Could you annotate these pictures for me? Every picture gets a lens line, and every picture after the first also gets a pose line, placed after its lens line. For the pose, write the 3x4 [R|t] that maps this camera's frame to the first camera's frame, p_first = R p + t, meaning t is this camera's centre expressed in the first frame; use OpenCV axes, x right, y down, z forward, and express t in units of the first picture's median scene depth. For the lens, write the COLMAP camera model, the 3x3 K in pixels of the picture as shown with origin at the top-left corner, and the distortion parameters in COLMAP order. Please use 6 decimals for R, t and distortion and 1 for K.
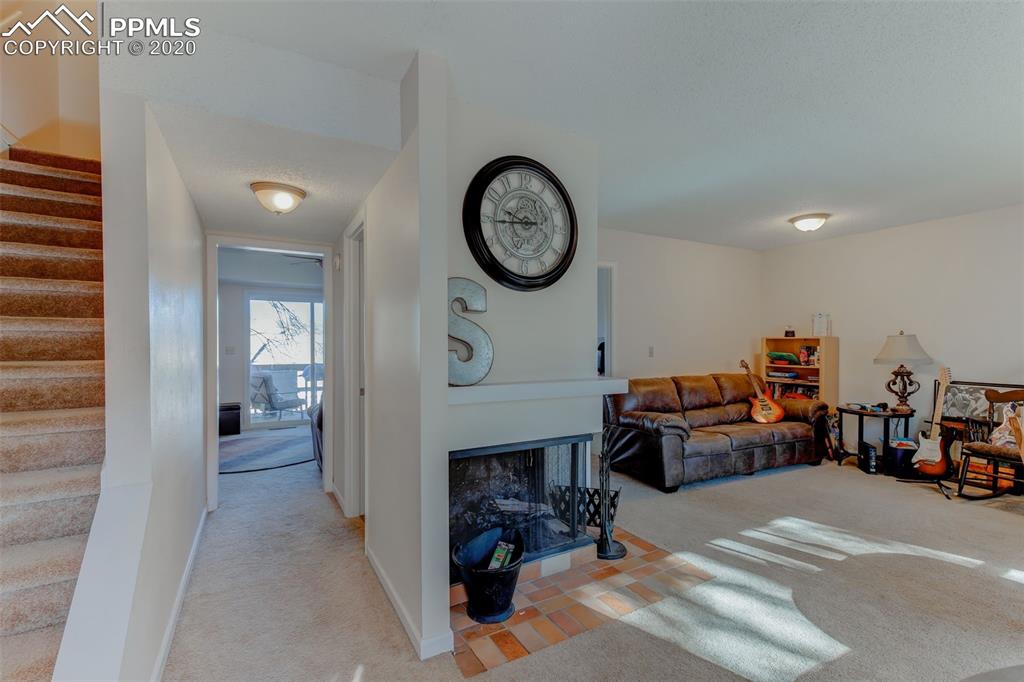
lens RADIAL K [[458.4, 0, 516.1], [0, 458.4, 344.1], [0, 0, 1]] dist [0.015996, -0.001001]
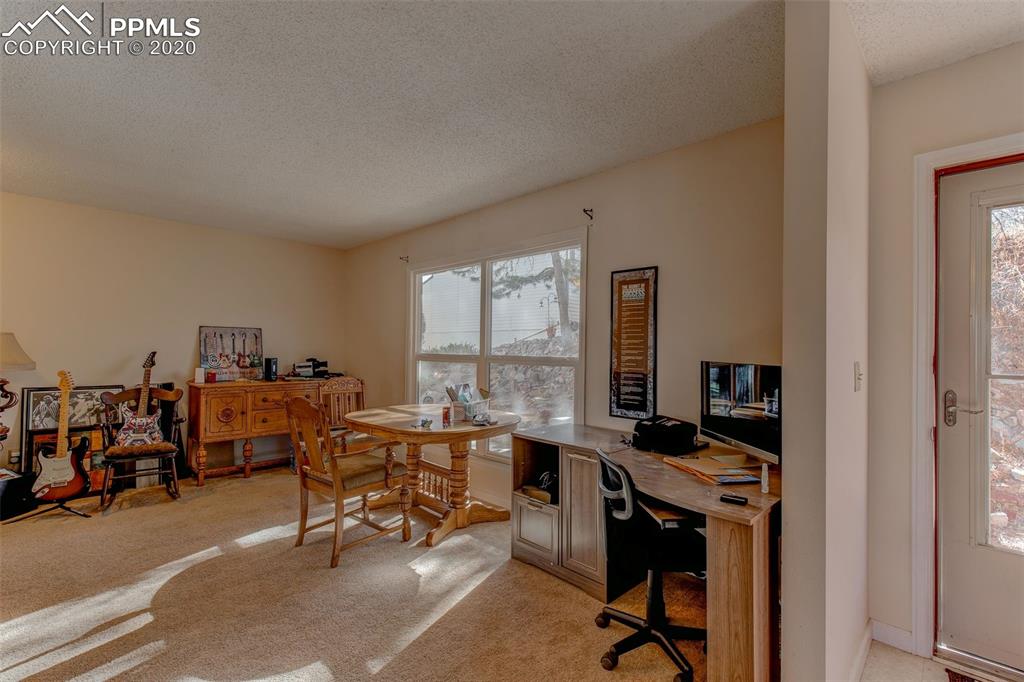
lens RADIAL K [[458.4, 0, 516.1], [0, 458.4, 344.1], [0, 0, 1]] dist [0.015996, -0.001001]
pose [[-0.266699, 0.011433, 0.963712, -0.135371], [-0.008141, 0.999867, -0.014115, 0.002782], [-0.963745, -0.011610, -0.266571, 0.364644]]
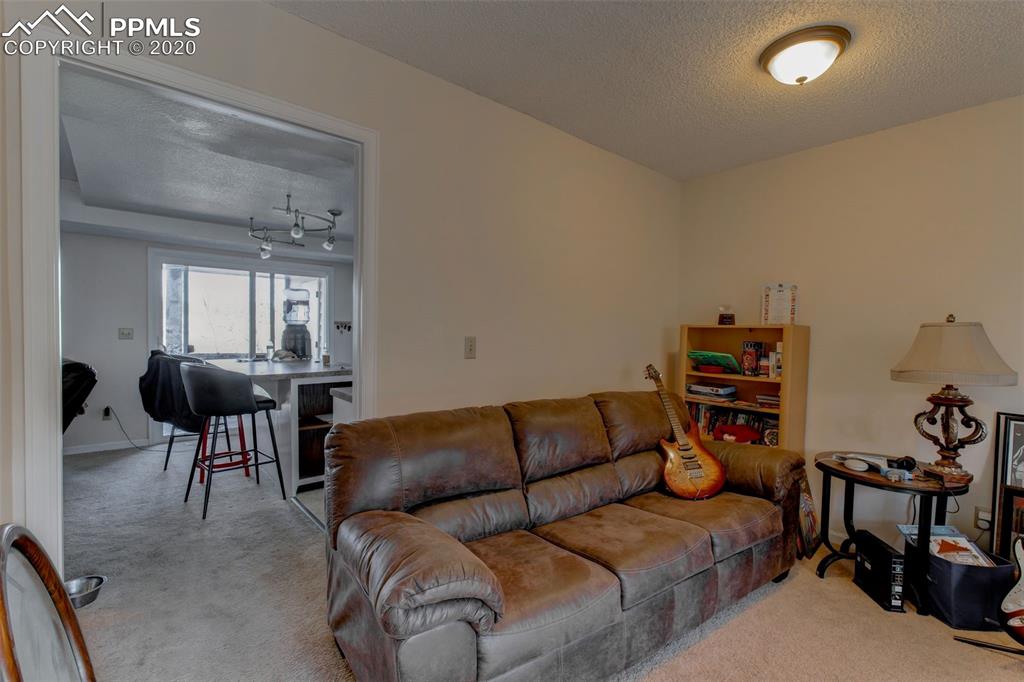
lens RADIAL K [[458.4, 0, 516.1], [0, 458.4, 344.1], [0, 0, 1]] dist [0.015996, -0.001001]
pose [[0.982341, 0.017482, 0.186283, 0.276362], [-0.022194, 0.999484, 0.023238, 0.001041], [-0.185781, -0.026962, 0.982221, 0.583220]]
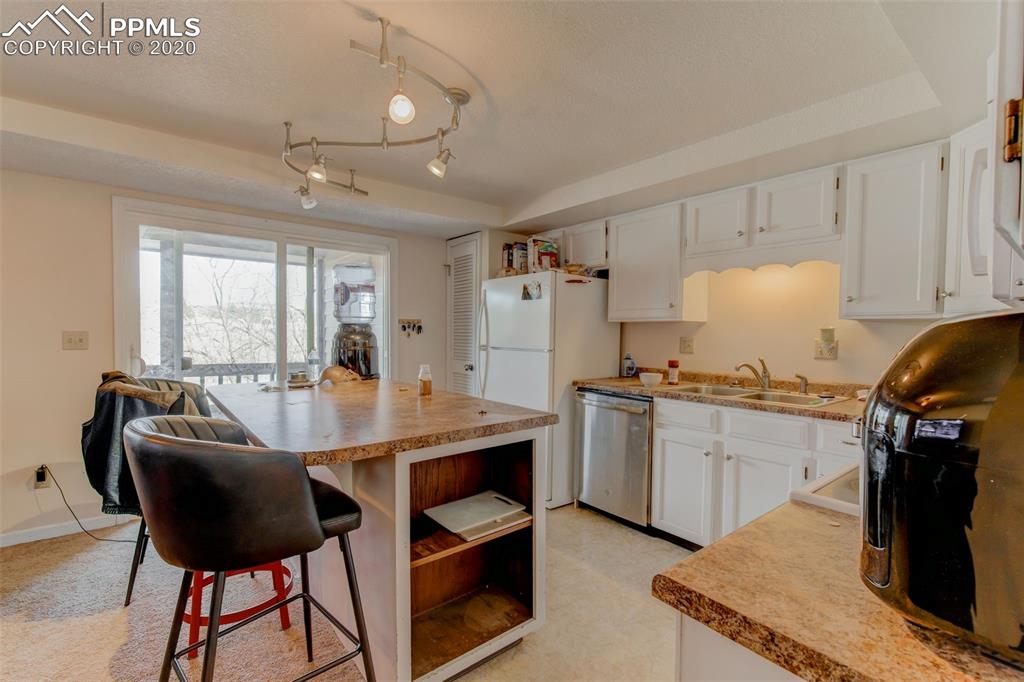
lens RADIAL K [[458.4, 0, 516.1], [0, 458.4, 344.1], [0, 0, 1]] dist [0.015996, -0.001001]
pose [[0.986225, 0.012742, 0.164920, 0.090255], [-0.017029, 0.999552, 0.024609, 0.000731], [-0.164533, -0.027078, 0.986000, 1.051154]]
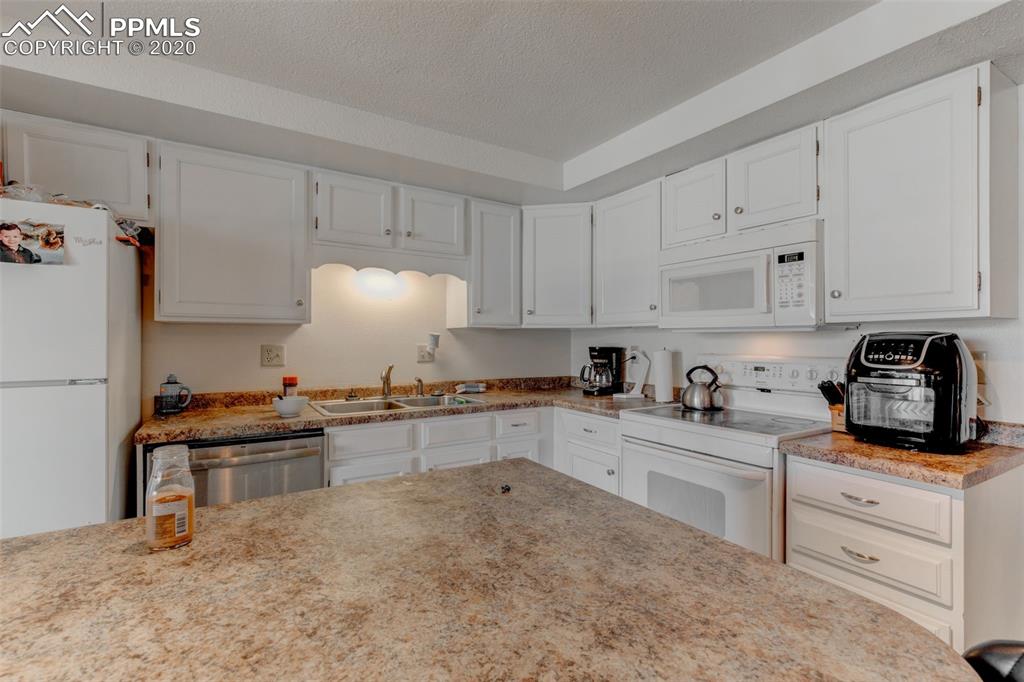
lens RADIAL K [[474.1, 0, 524.7], [0, 474.1, 339.2], [0, 0, 1]] dist [0.006242, 0.000141]
pose [[-0.048917, 0.009062, 0.998762, -0.092599], [0.002582, 0.999957, -0.008947, 0.001572], [-0.998799, 0.002141, -0.048939, 1.437660]]
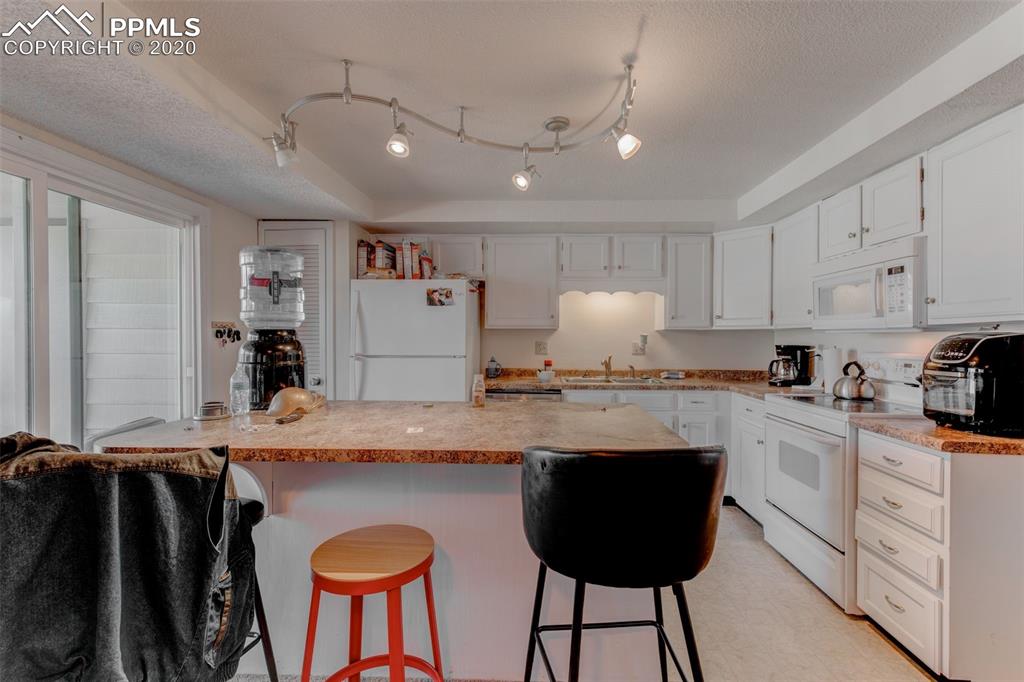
lens RADIAL K [[460.7, 0, 521.5], [0, 460.7, 339.3], [0, 0, 1]] dist [0.015045, -0.000426]
pose [[0.534164, 0.007375, 0.845349, -0.297466], [-0.005234, 0.999972, -0.005417, 0.003473], [-0.845365, -0.001531, 0.534187, 1.263143]]
